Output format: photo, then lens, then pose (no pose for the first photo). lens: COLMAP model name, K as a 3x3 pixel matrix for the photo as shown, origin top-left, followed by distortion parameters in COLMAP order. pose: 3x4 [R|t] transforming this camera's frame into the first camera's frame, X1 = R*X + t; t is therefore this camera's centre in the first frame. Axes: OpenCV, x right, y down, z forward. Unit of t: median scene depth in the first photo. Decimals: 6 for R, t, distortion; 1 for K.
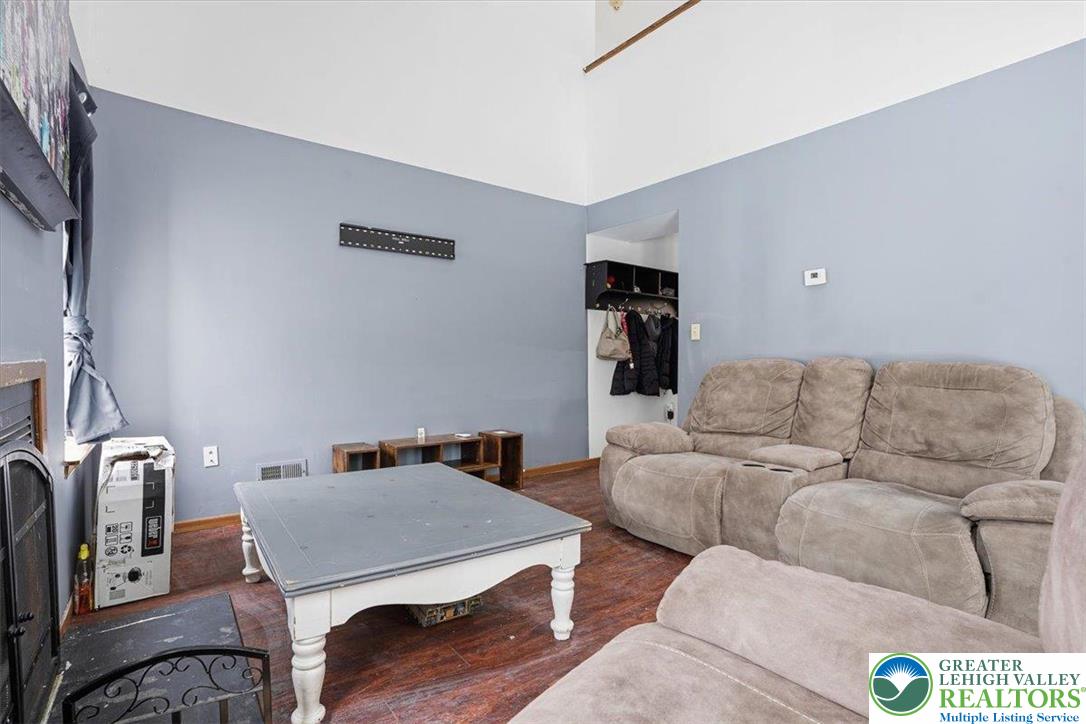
lens RADIAL K [[506.3, 0, 538.2], [0, 506.3, 359.1], [0, 0, 1]] dist [-0.063560, 0.022286]
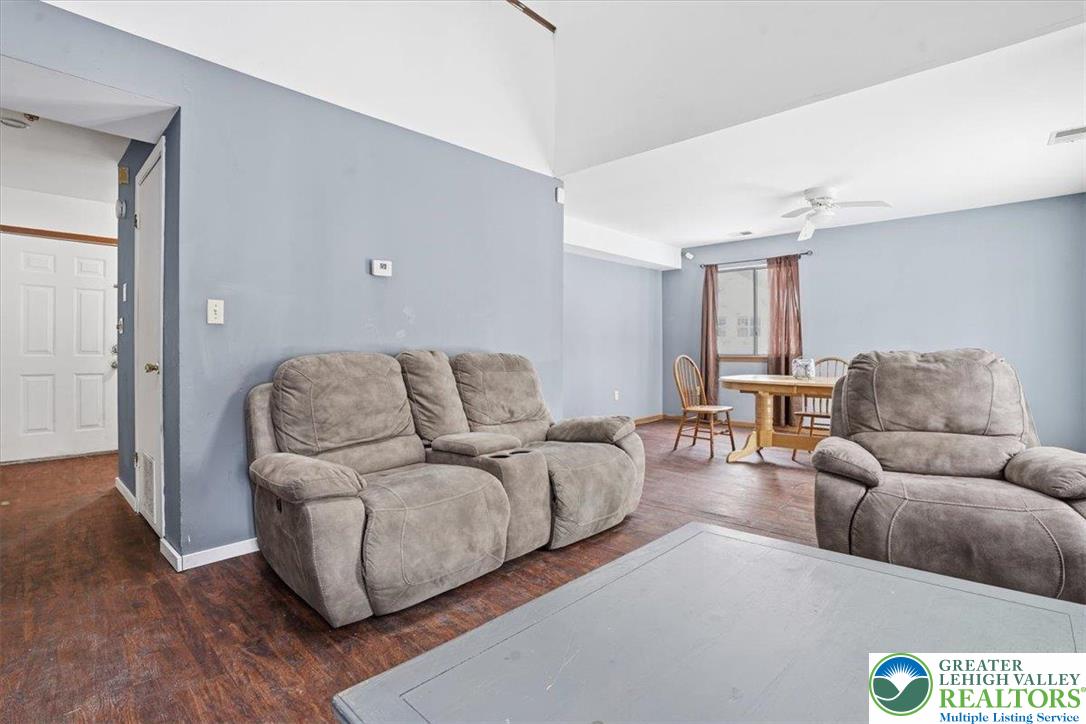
lens RADIAL K [[506.3, 0, 538.2], [0, 506.3, 359.1], [0, 0, 1]] dist [-0.063560, 0.022286]
pose [[-0.154977, -0.018949, 0.987736, -0.387055], [0.007876, 0.999761, 0.020416, -0.003038], [-0.987887, 0.010944, -0.154791, 0.706215]]
